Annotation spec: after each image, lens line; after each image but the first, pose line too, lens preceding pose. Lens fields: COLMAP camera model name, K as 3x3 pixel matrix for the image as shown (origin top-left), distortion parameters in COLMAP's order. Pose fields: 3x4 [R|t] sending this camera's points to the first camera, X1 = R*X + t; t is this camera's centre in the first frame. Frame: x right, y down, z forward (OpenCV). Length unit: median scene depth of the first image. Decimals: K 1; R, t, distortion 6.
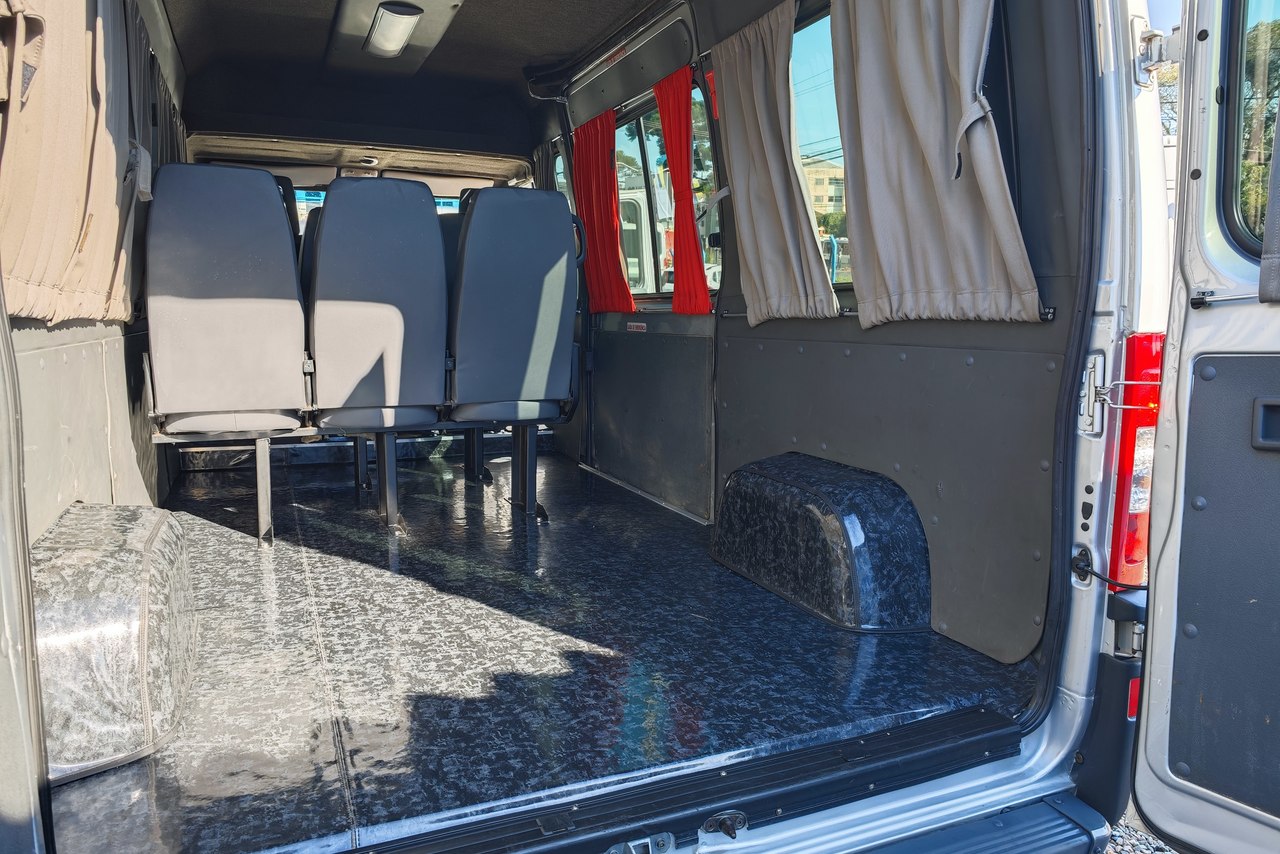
lens RADIAL K [[862.2, 0, 633.9], [0, 862.2, 418.4], [0, 0, 1]] dist [-0.005473, -0.000381]
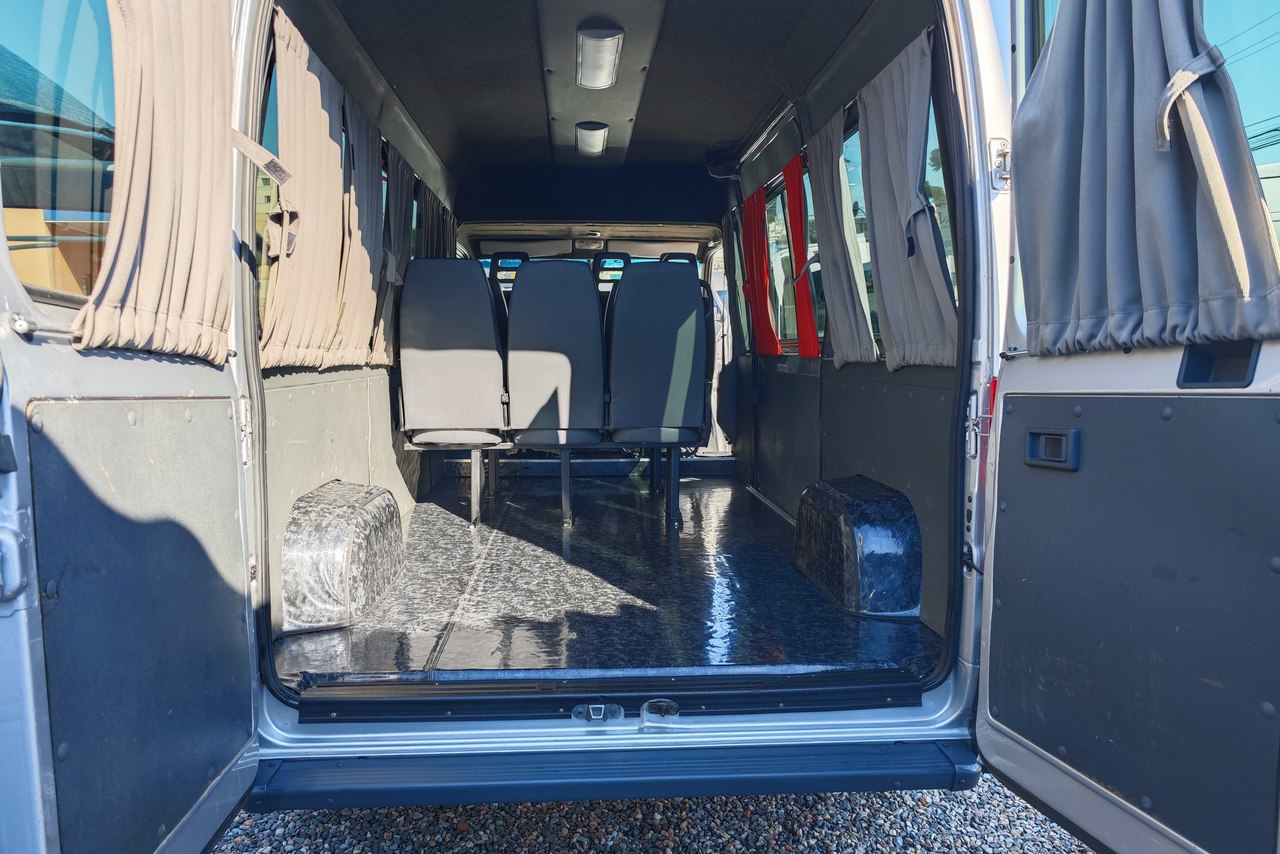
lens RADIAL K [[862.2, 0, 633.9], [0, 862.2, 418.4], [0, 0, 1]] dist [-0.005473, -0.000381]
pose [[0.940687, 0.020464, -0.338657, 0.288361], [-0.034712, 0.998746, -0.036068, 0.015169], [0.337494, 0.045684, 0.940218, -0.224793]]
